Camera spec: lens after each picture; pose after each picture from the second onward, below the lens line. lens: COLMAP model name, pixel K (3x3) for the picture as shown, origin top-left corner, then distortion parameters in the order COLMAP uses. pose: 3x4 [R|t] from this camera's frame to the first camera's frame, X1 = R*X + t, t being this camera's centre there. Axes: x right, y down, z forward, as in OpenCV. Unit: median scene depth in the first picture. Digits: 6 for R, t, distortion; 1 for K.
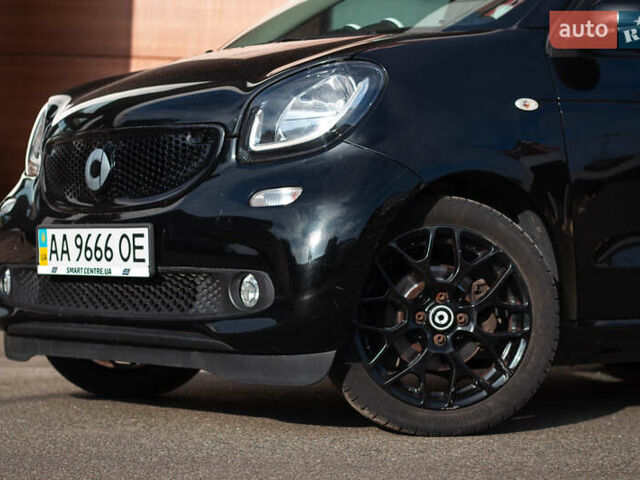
lens RADIAL K [[1574.4, 0, 320.0], [0, 1574.4, 240.0], [0, 0, 1]] dist [-0.019781, -0.041249]
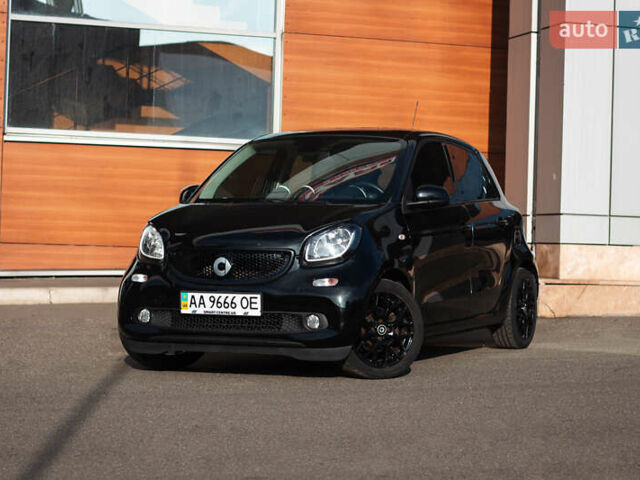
lens RADIAL K [[1574.4, 0, 320.0], [0, 1574.4, 240.0], [0, 0, 1]] dist [-0.019781, -0.041249]
pose [[0.914810, -0.012838, 0.403679, -0.942043], [0.000511, 0.999531, 0.030630, -0.155545], [-0.403883, -0.027814, 0.914388, -1.120172]]
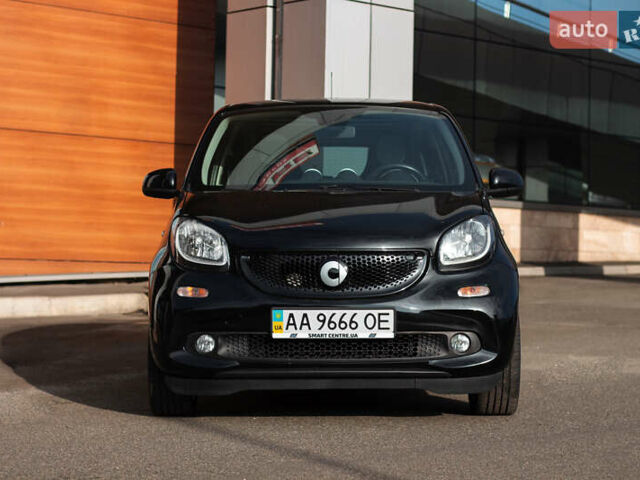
lens RADIAL K [[1574.4, 0, 320.0], [0, 1574.4, 240.0], [0, 0, 1]] dist [-0.019781, -0.041249]
pose [[0.646312, -0.018578, 0.762847, -1.457484], [-0.001434, 0.999672, 0.025561, -0.126590], [-0.763072, -0.017615, 0.646073, -0.055463]]
